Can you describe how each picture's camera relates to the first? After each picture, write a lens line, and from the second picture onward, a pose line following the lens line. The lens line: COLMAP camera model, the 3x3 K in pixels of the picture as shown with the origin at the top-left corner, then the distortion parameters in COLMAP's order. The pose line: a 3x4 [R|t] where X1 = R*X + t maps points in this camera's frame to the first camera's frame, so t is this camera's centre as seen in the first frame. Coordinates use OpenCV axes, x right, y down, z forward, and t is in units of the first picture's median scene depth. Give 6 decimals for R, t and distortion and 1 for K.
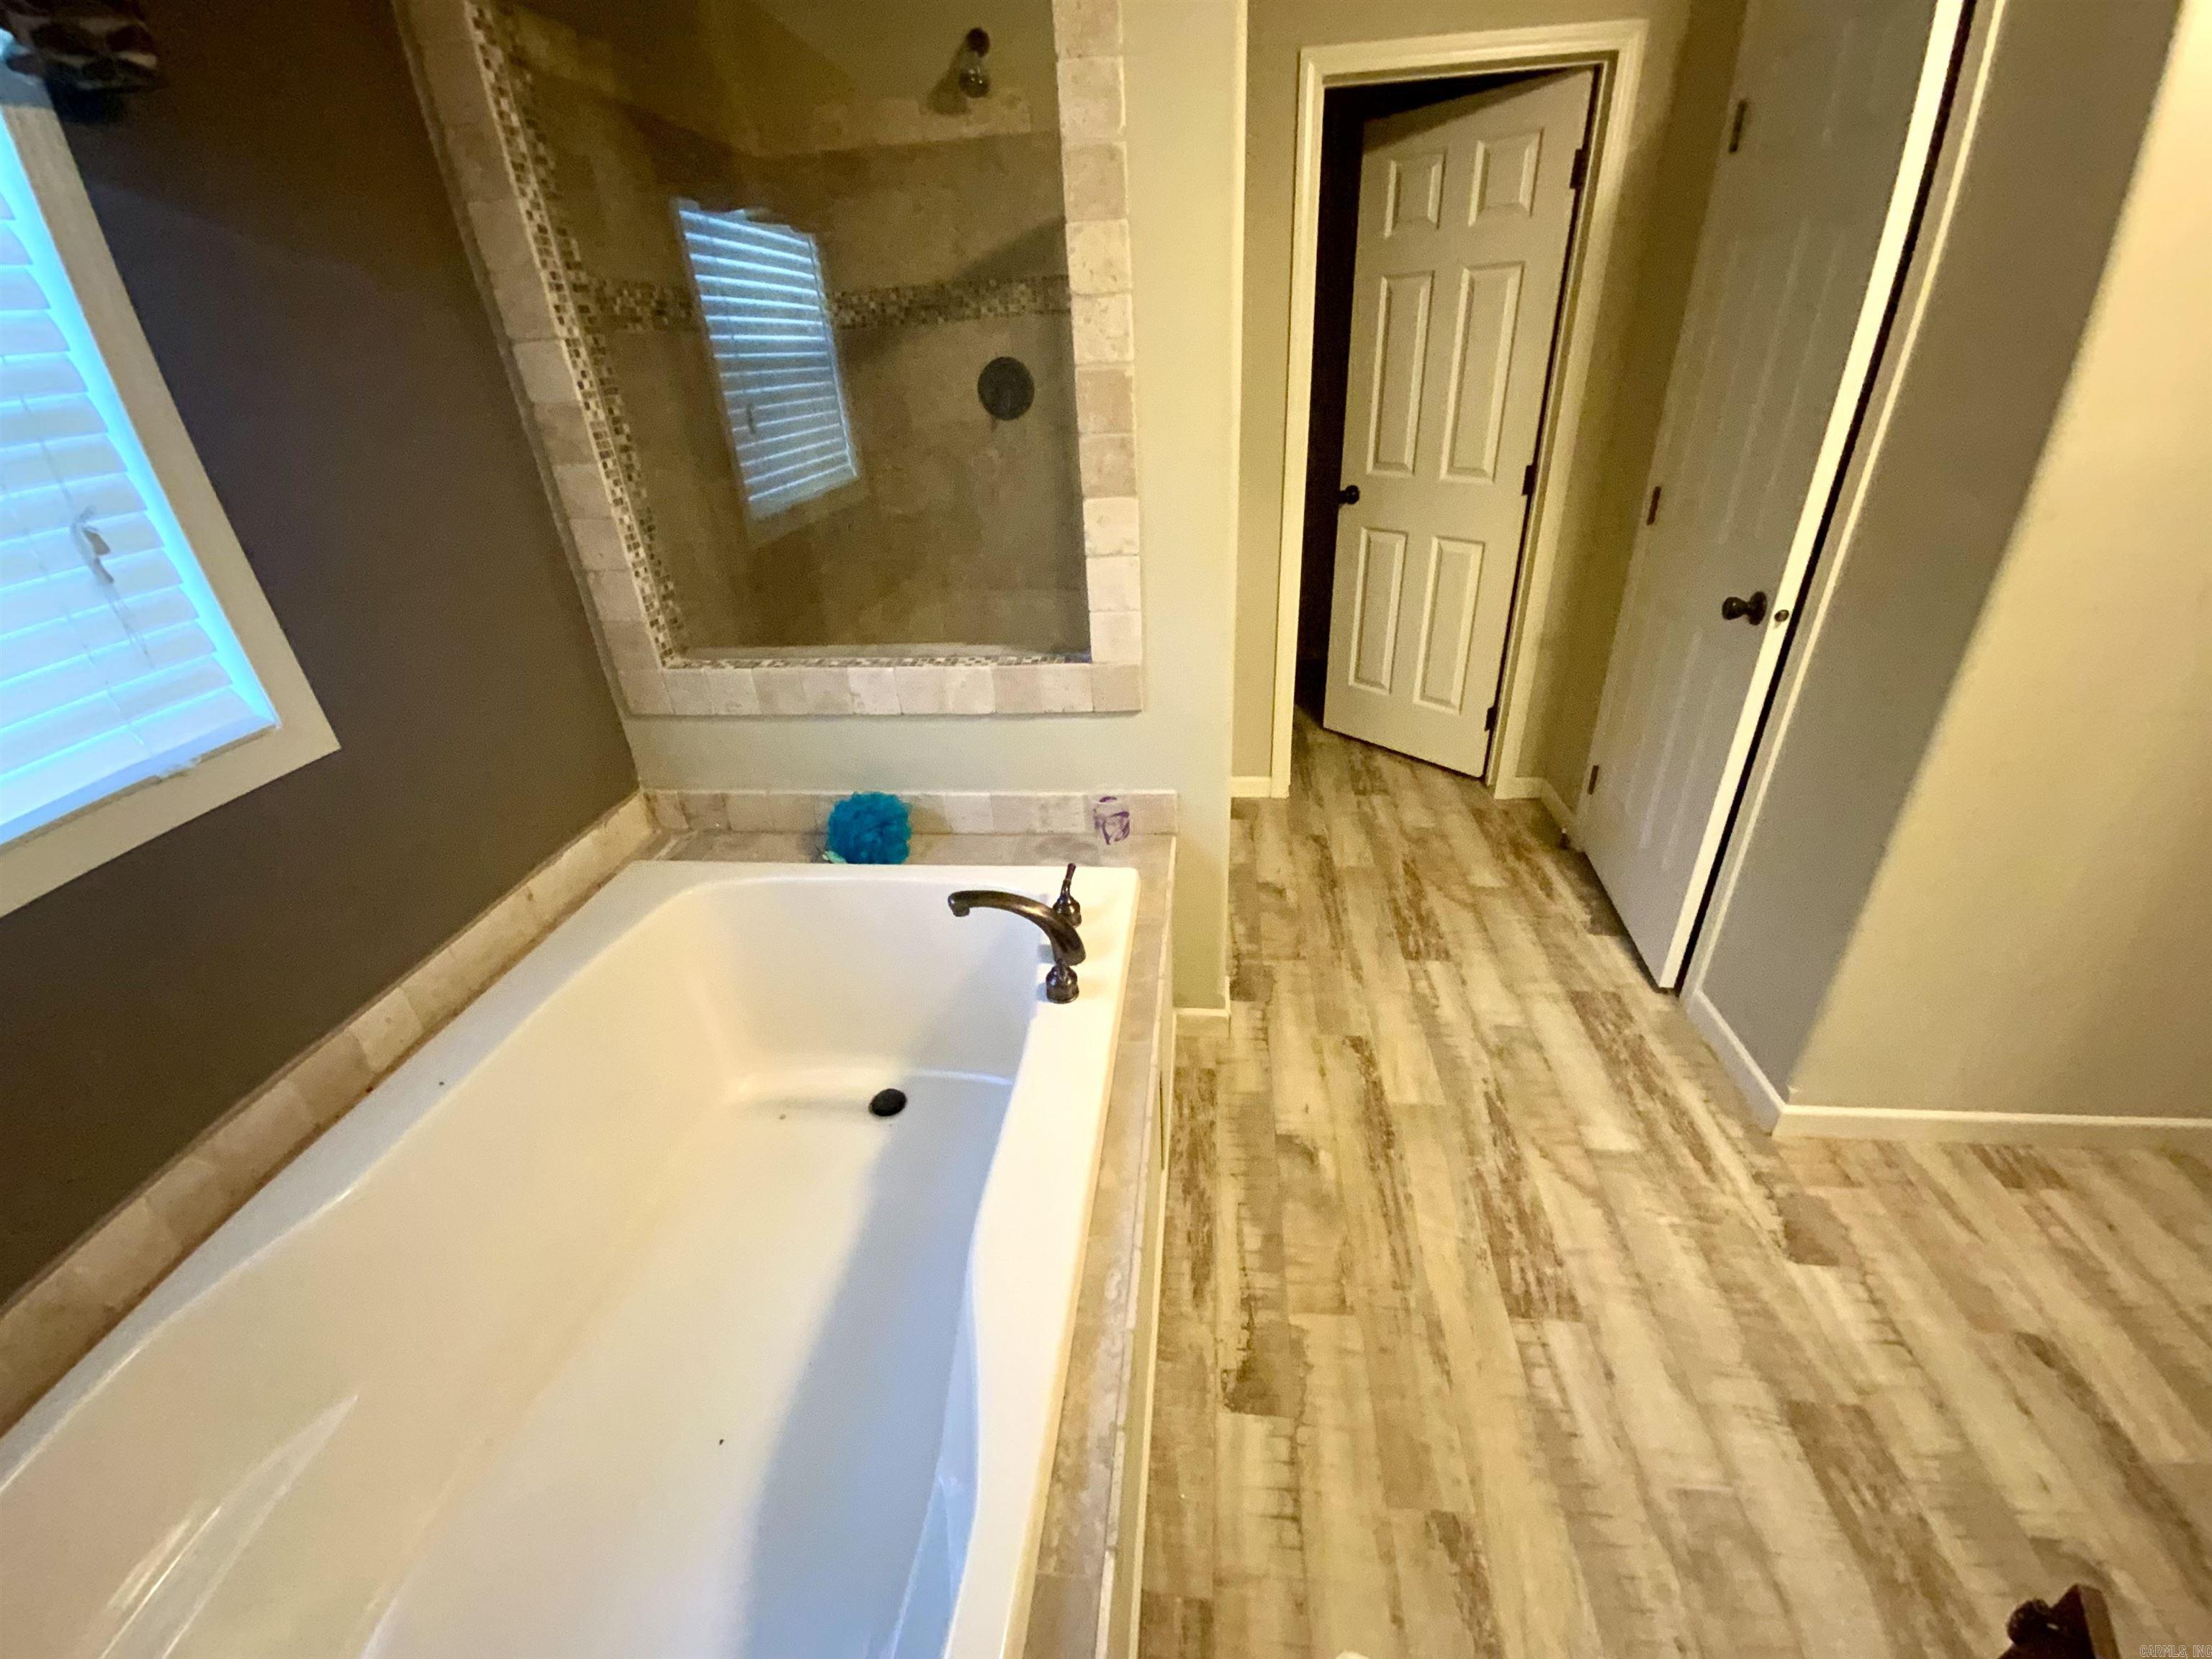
lens RADIAL K [[887.0, 0, 1106.0], [0, 887.0, 829.5], [0, 0, 1]] dist [0.025180, -0.020508]
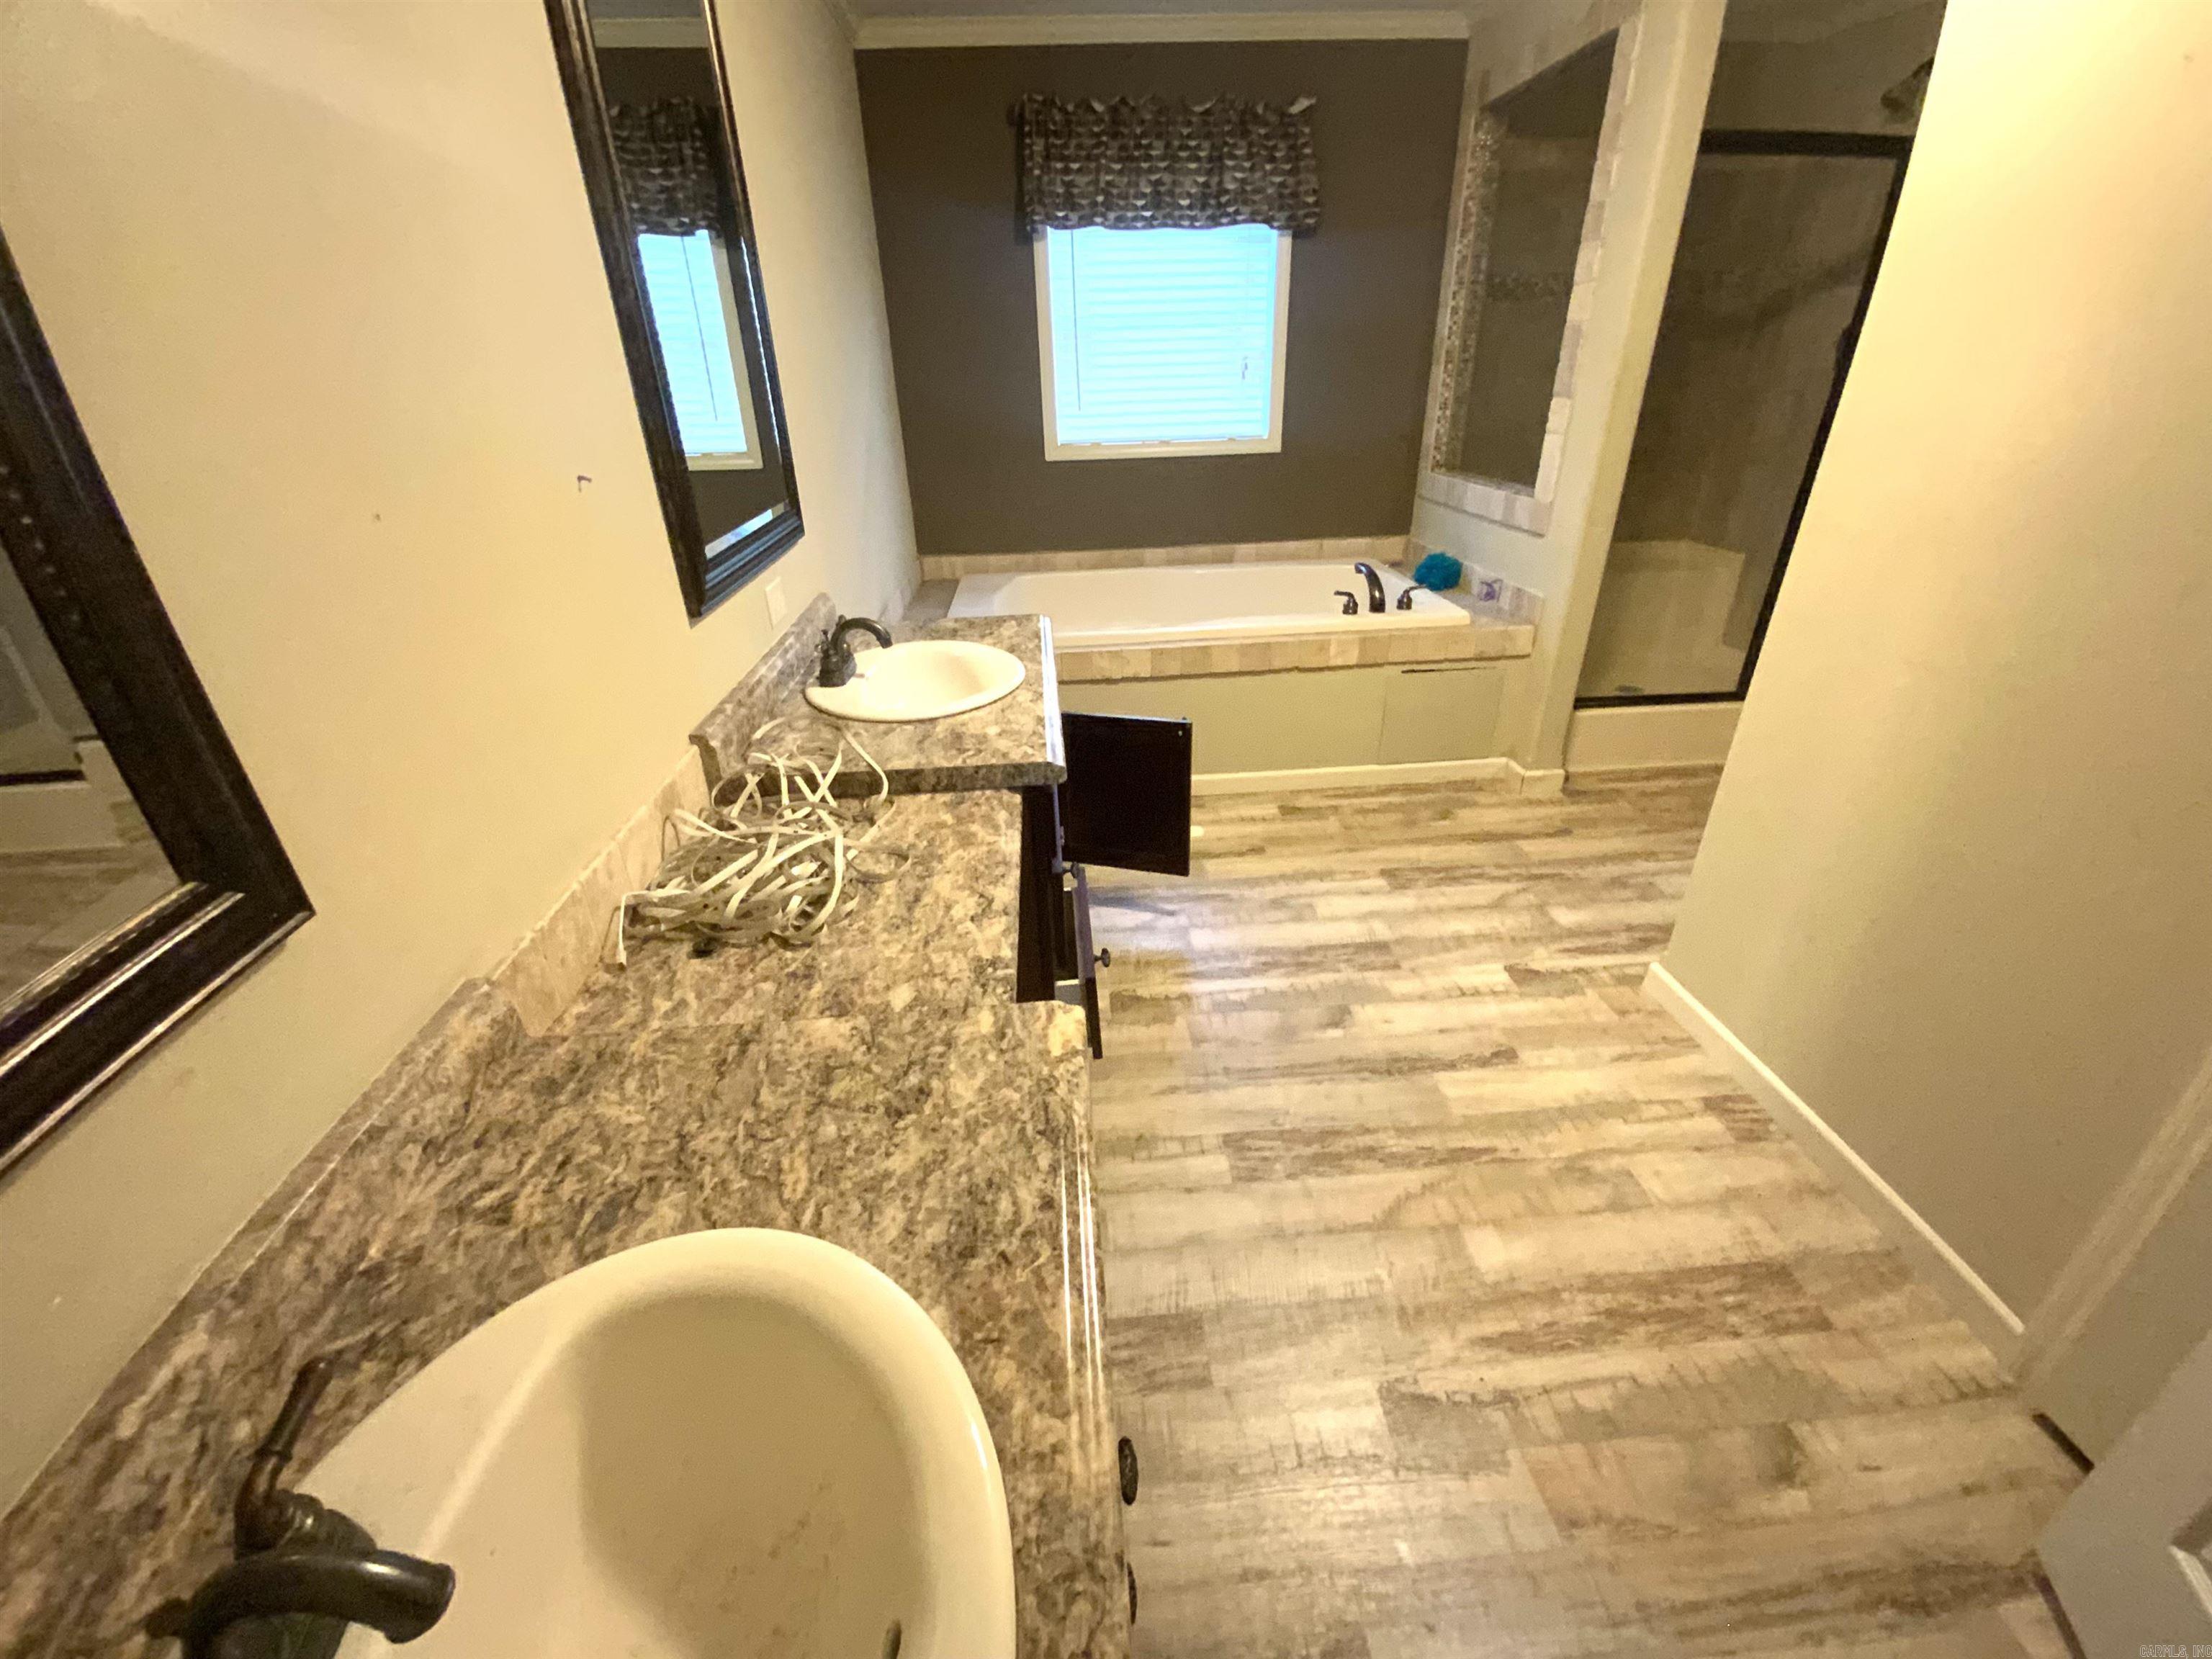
lens RADIAL K [[885.7, 0, 1106.0], [0, 885.7, 829.5], [0, 0, 1]] dist [-0.017849, -0.000290]
pose [[0.182259, 0.494742, -0.849713, 1.630701], [-0.453743, 0.808988, 0.373704, 0.067589], [0.872295, 0.317441, 0.371931, -0.131327]]
